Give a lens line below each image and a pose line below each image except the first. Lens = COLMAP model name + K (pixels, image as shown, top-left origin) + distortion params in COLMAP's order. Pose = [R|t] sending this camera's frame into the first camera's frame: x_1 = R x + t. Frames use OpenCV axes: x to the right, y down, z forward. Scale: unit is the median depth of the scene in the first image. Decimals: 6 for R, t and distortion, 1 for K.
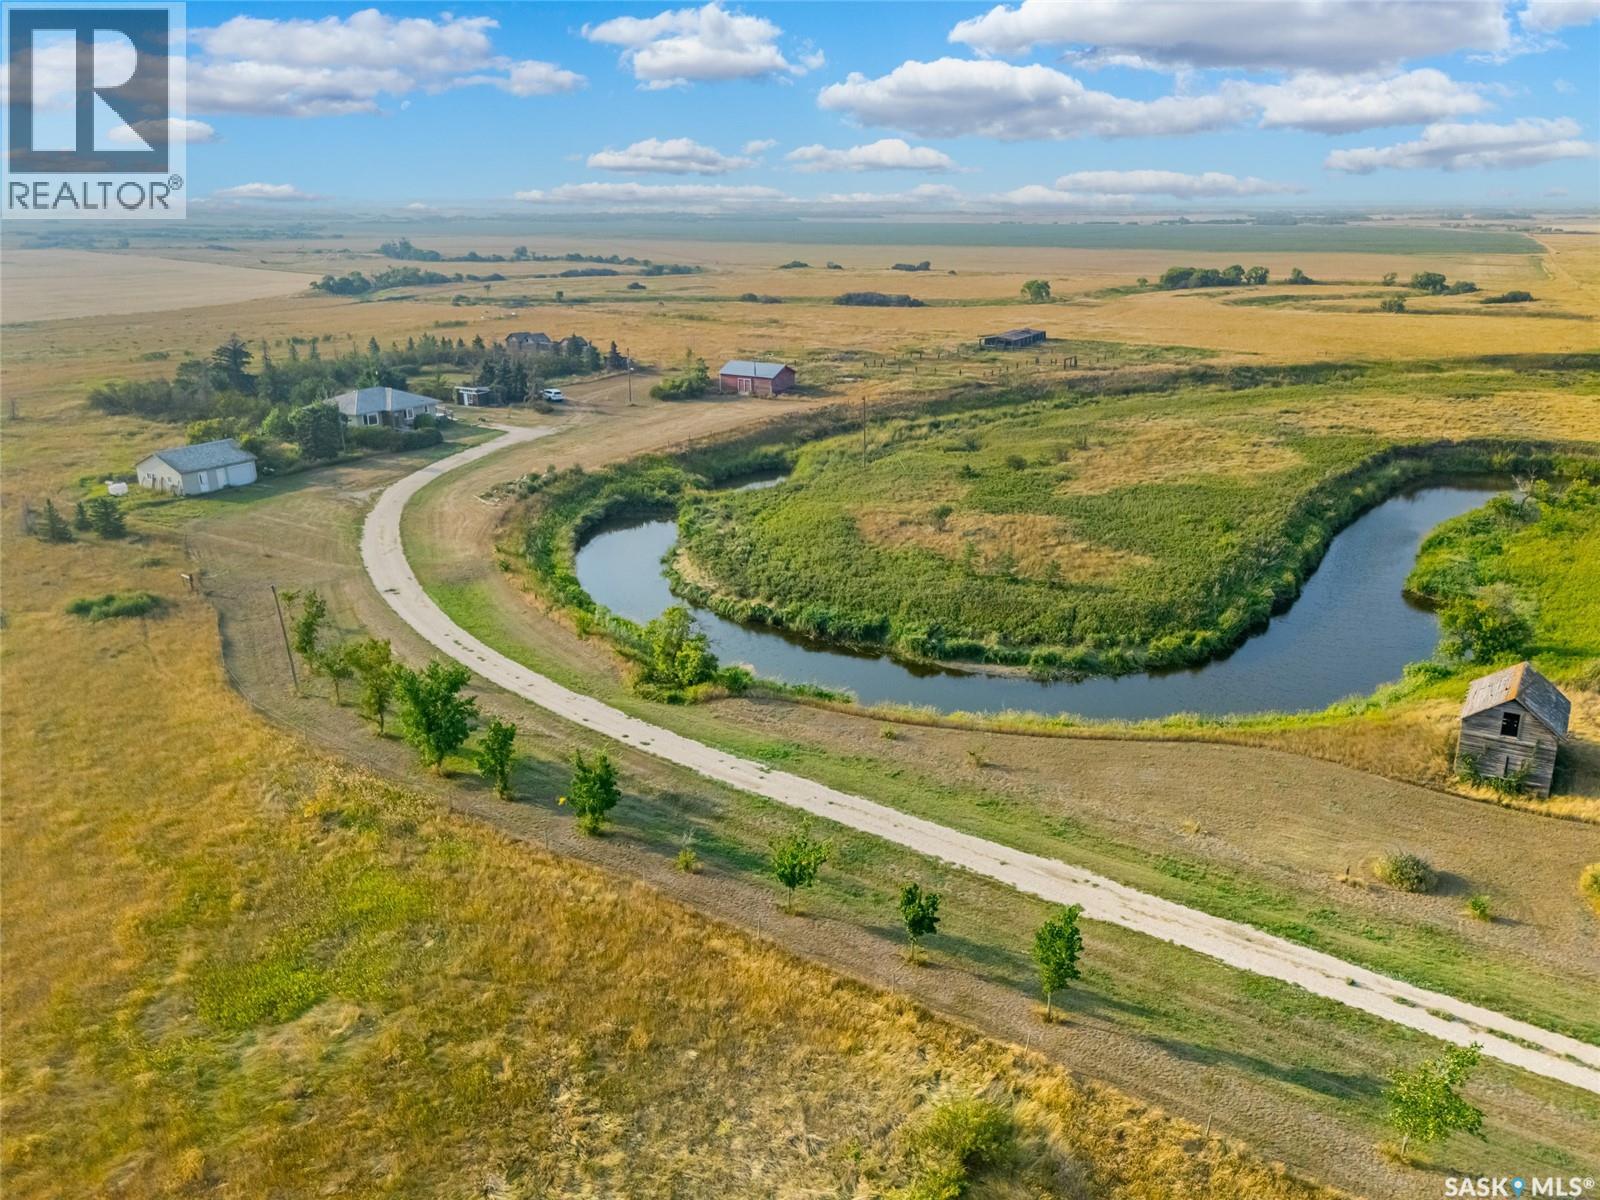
lens RADIAL K [[1187.4, 0, 810.1], [0, 1187.4, 605.0], [0, 0, 1]] dist [0.069742, -0.055346]
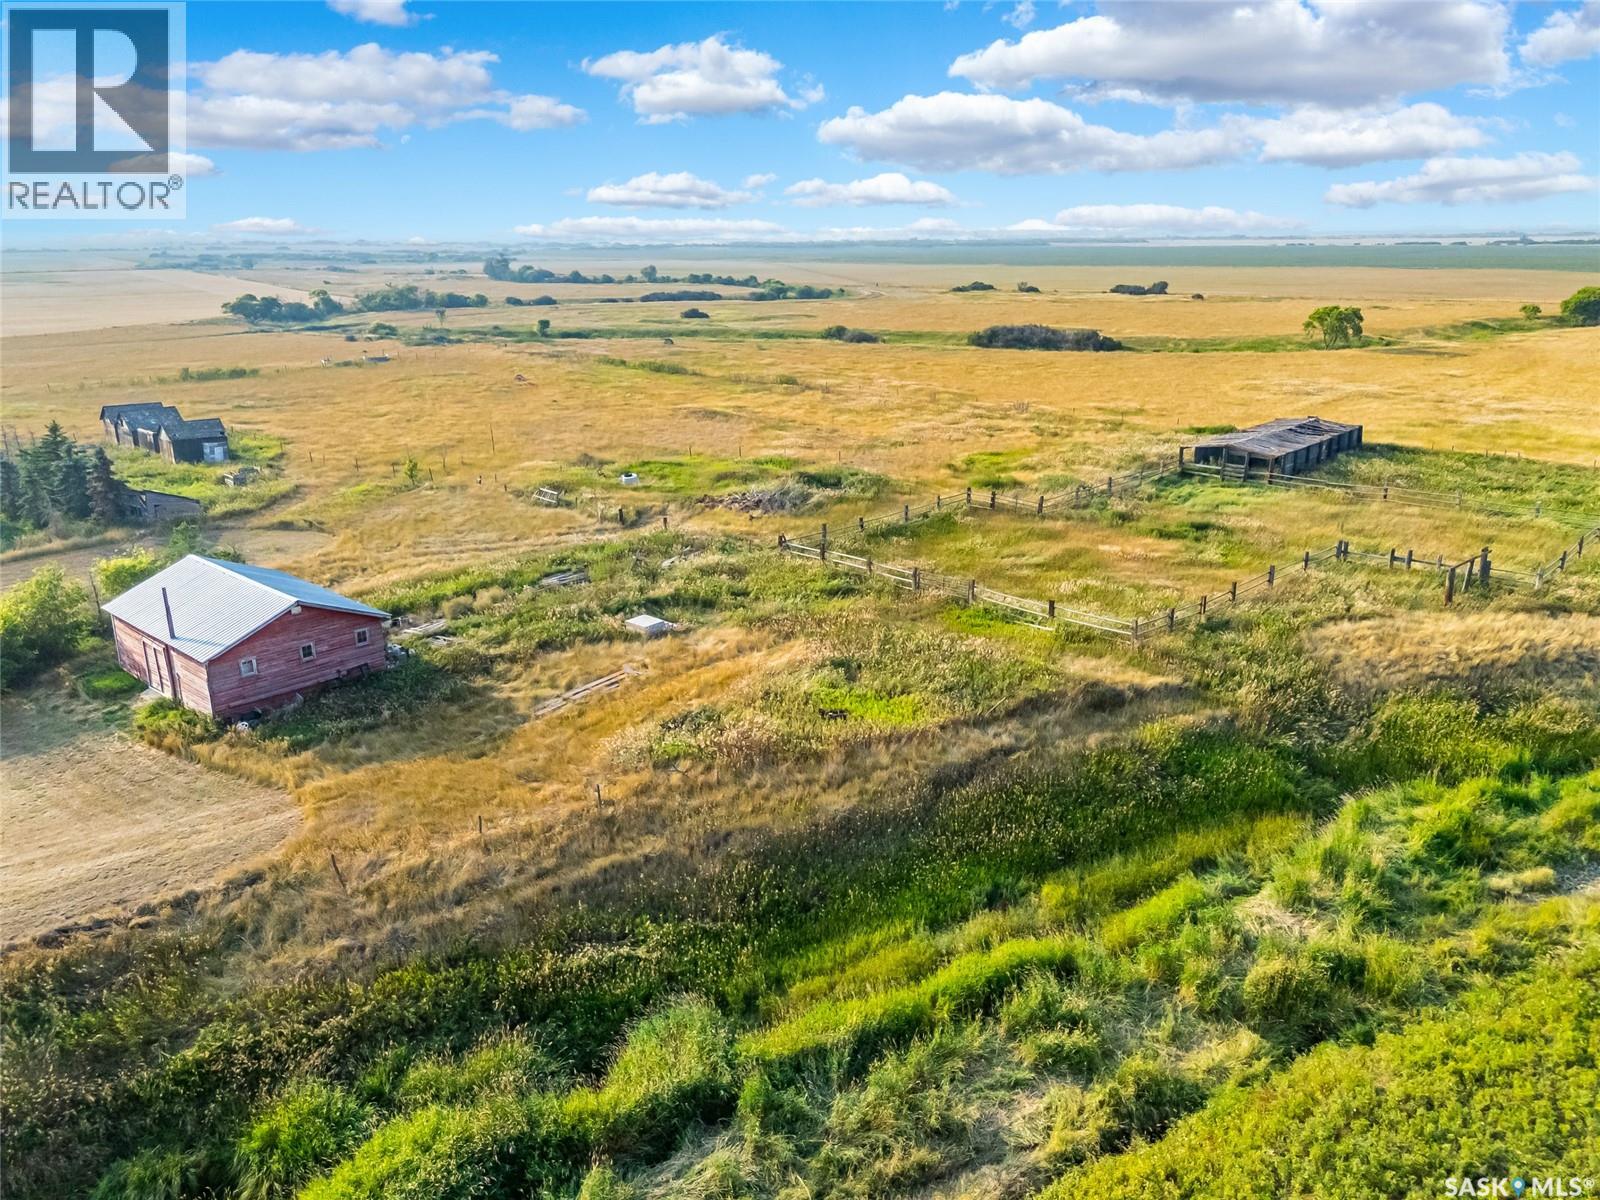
lens RADIAL K [[1187.4, 0, 810.1], [0, 1187.4, 605.0], [0, 0, 1]] dist [0.069742, -0.055346]
pose [[0.977016, 0.058932, -0.204856, 0.063535], [-0.063939, 0.997793, -0.017901, -0.093262], [0.203349, 0.030588, 0.978628, 0.353397]]
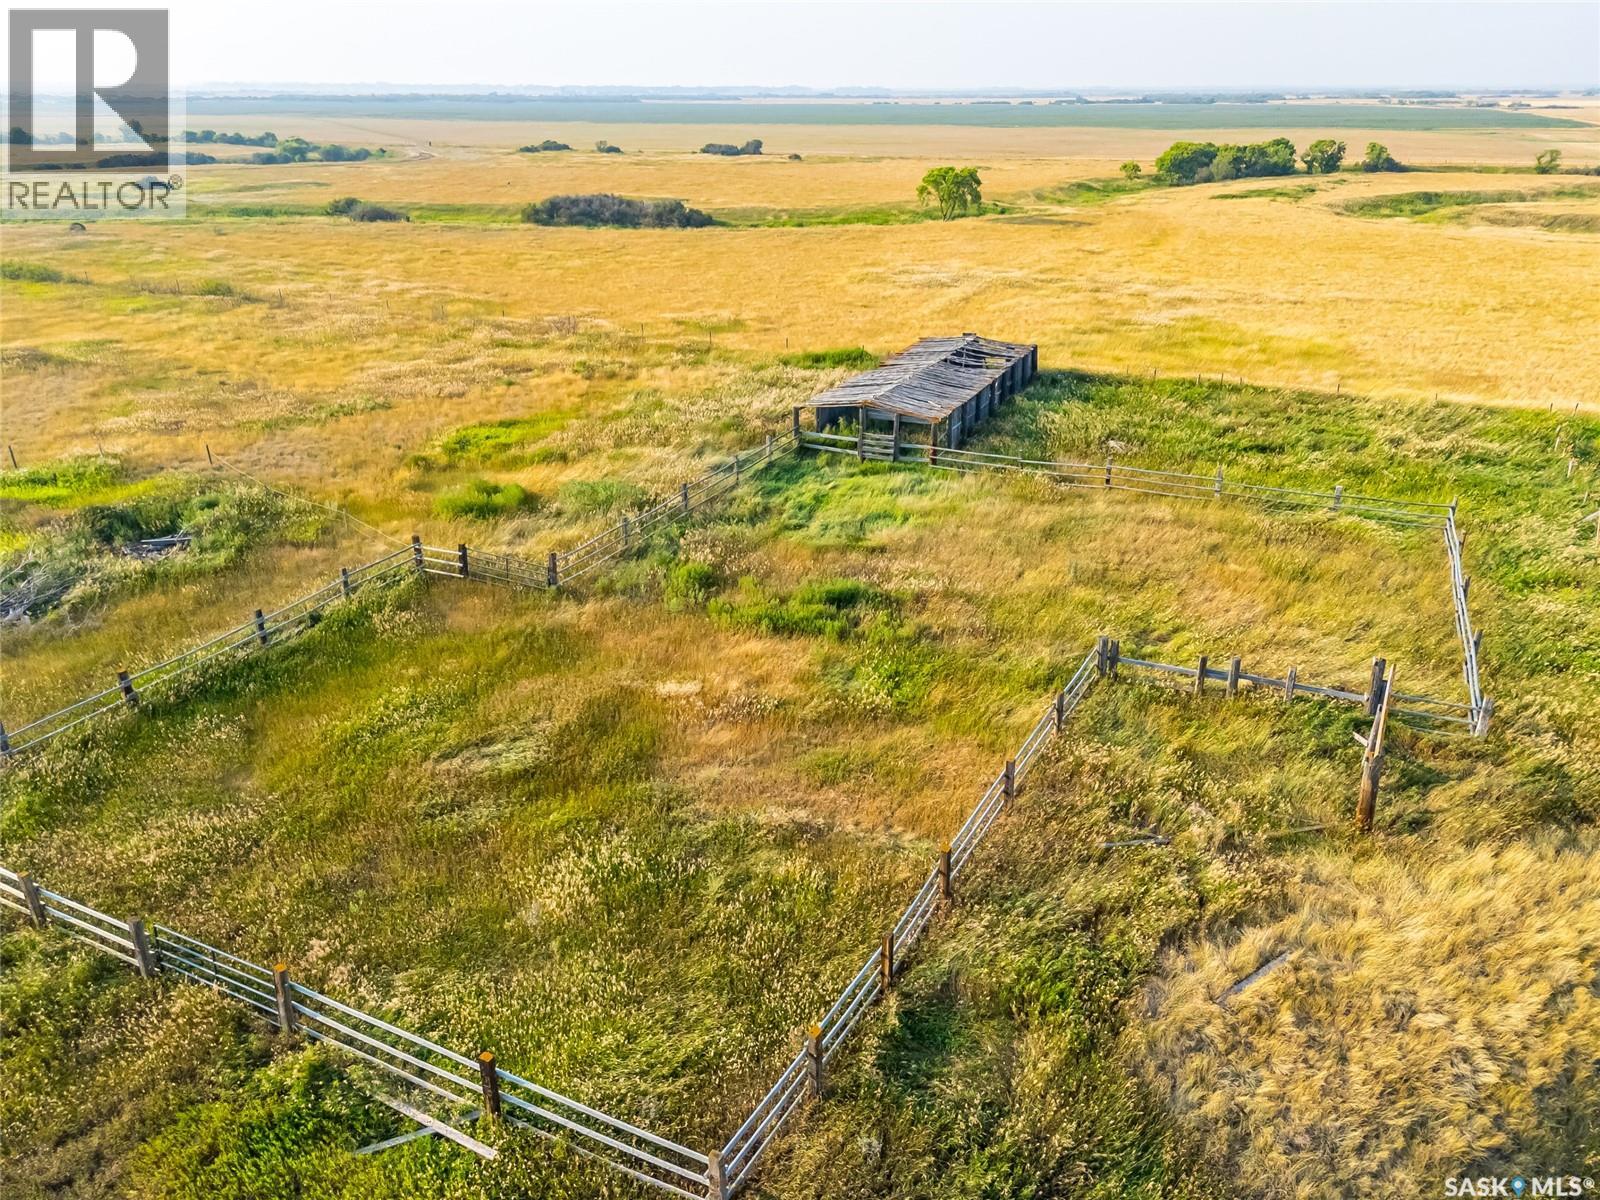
lens RADIAL K [[1187.4, 0, 810.1], [0, 1187.4, 605.0], [0, 0, 1]] dist [0.069742, -0.055346]
pose [[0.994877, -0.042041, 0.091942, 0.071960], [0.034595, 0.996103, 0.081130, -0.119938], [-0.094994, -0.077534, 0.992454, 0.448267]]
